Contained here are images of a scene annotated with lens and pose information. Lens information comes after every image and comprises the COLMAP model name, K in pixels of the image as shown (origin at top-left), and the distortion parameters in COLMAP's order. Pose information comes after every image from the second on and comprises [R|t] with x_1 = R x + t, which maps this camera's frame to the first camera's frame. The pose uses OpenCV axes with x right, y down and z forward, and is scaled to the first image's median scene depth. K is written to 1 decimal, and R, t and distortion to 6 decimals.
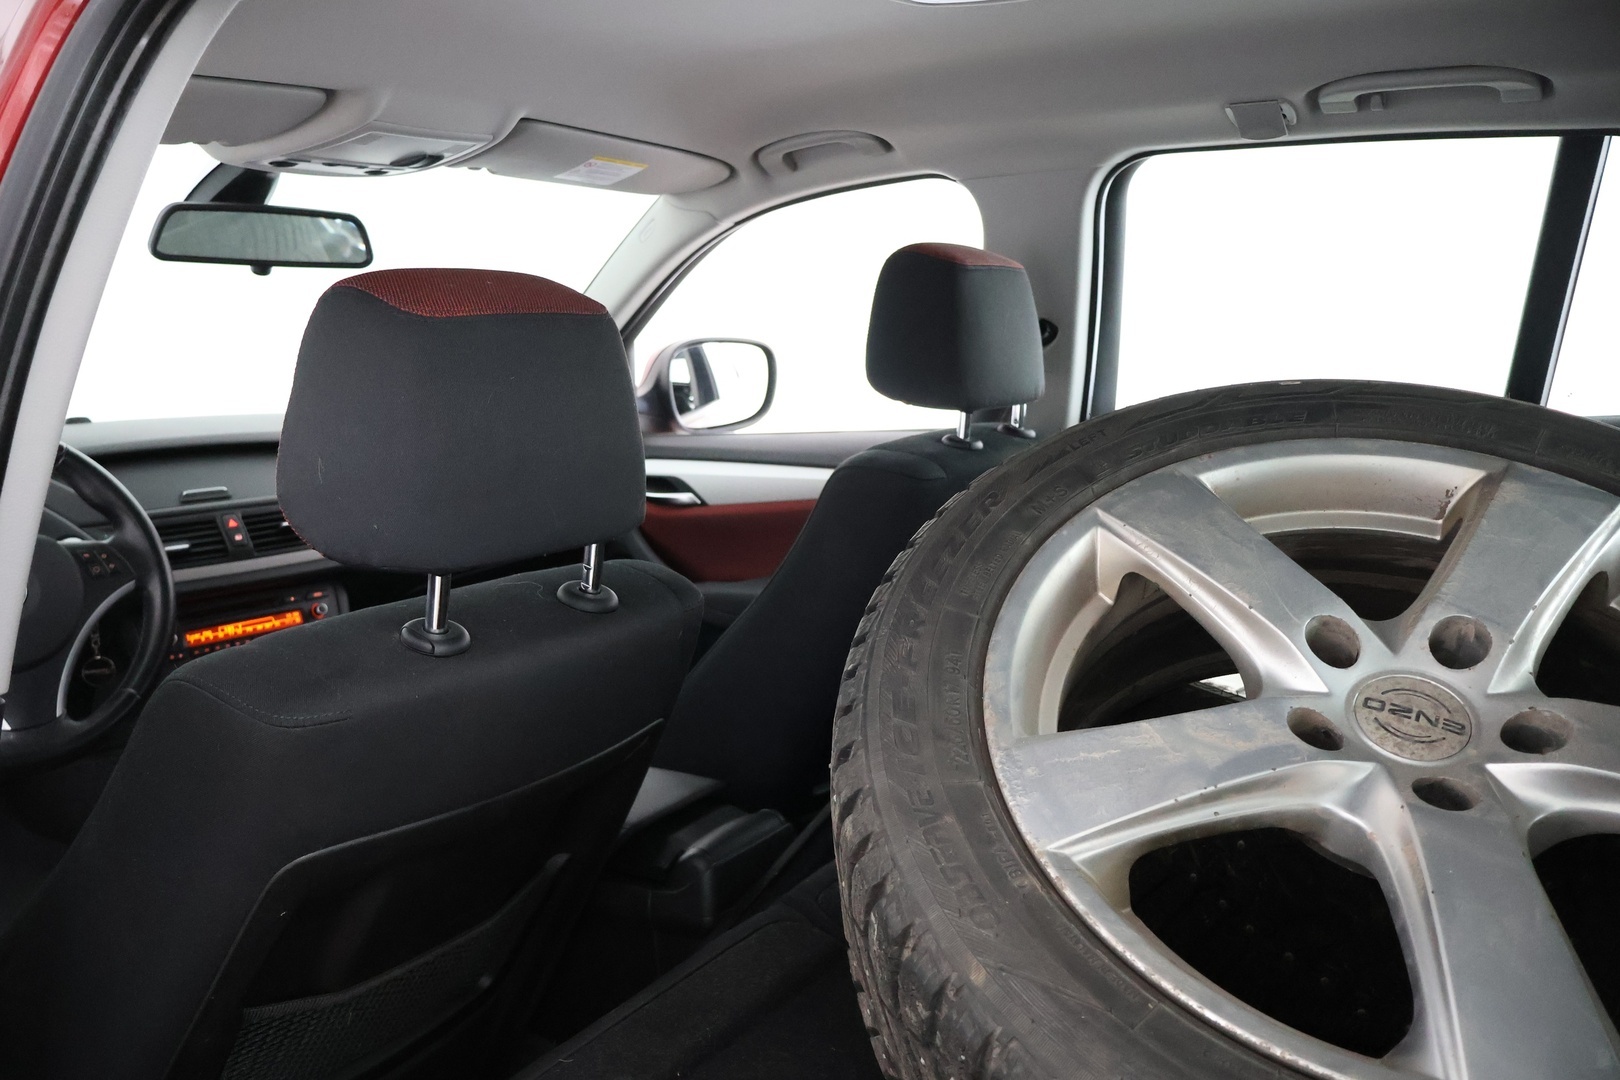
lens RADIAL K [[1355.6, 0, 810.6], [0, 1355.6, 540.2], [0, 0, 1]] dist [-0.005808, -0.000274]
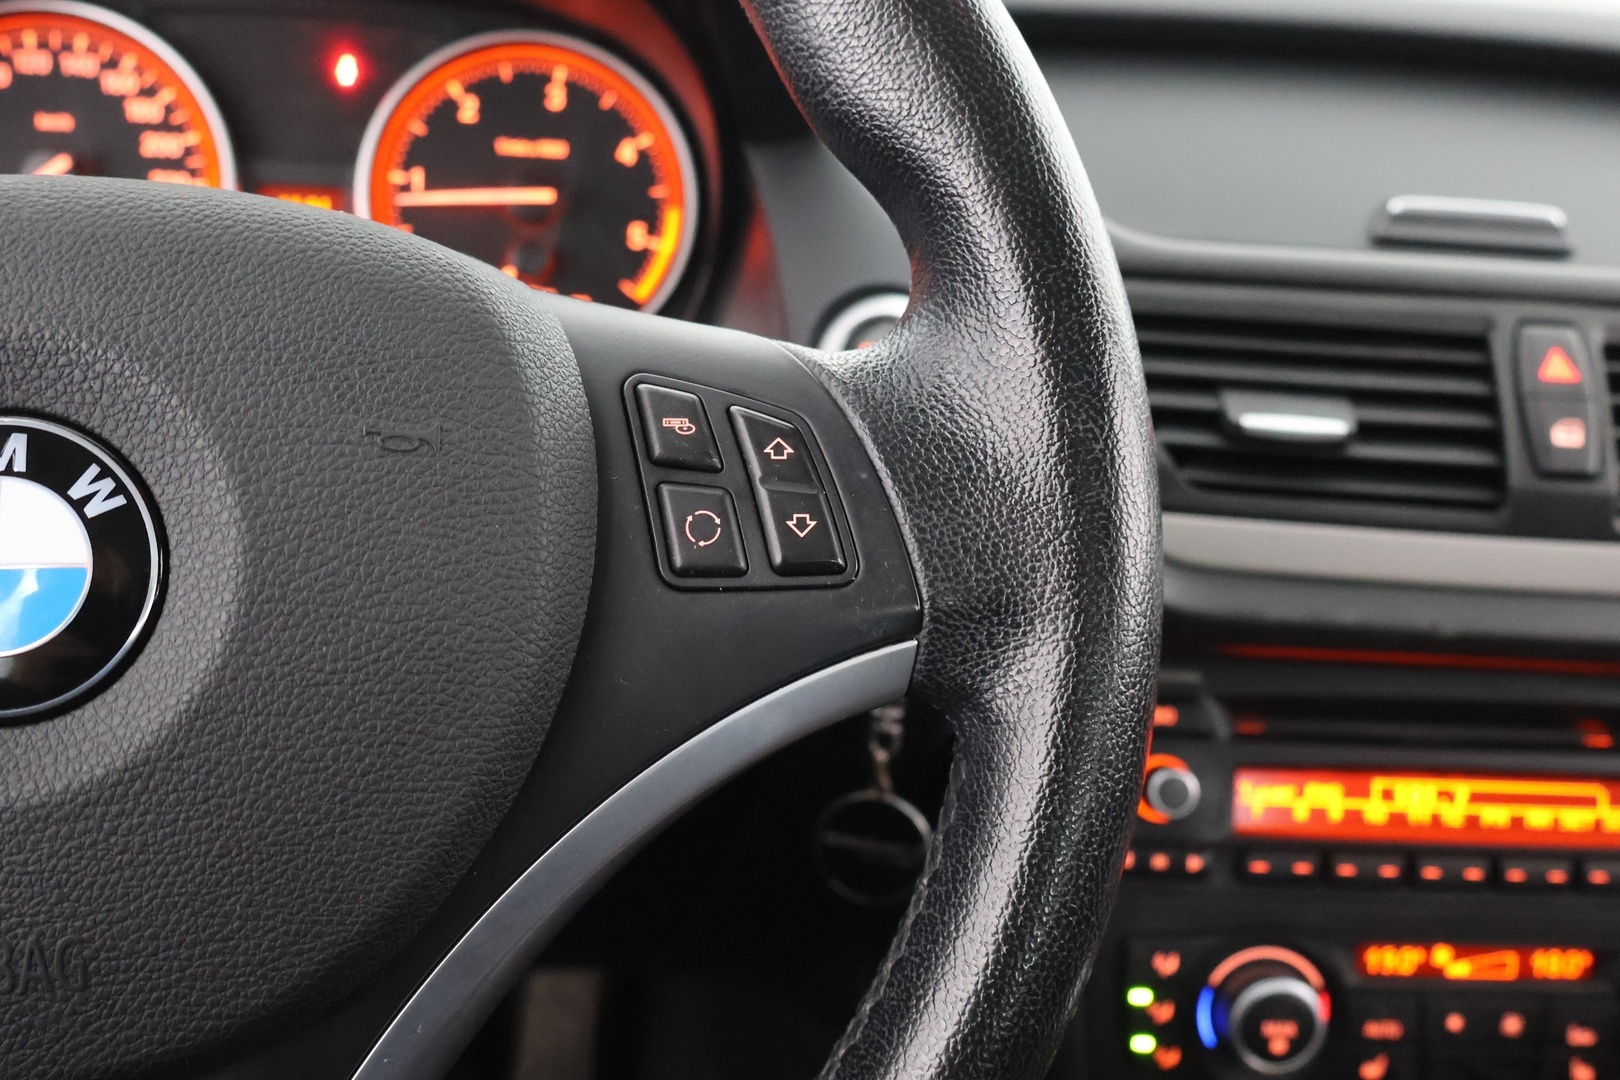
lens RADIAL K [[1626.7, 0, 808.9], [0, 1626.7, 538.0], [0, 0, 1]] dist [-0.003056, 0.000000]
pose [[0.686031, 0.285110, -0.669383, -0.324636], [-0.202468, 0.958492, 0.200747, -0.014284], [0.698833, -0.002190, 0.715281, 0.722078]]
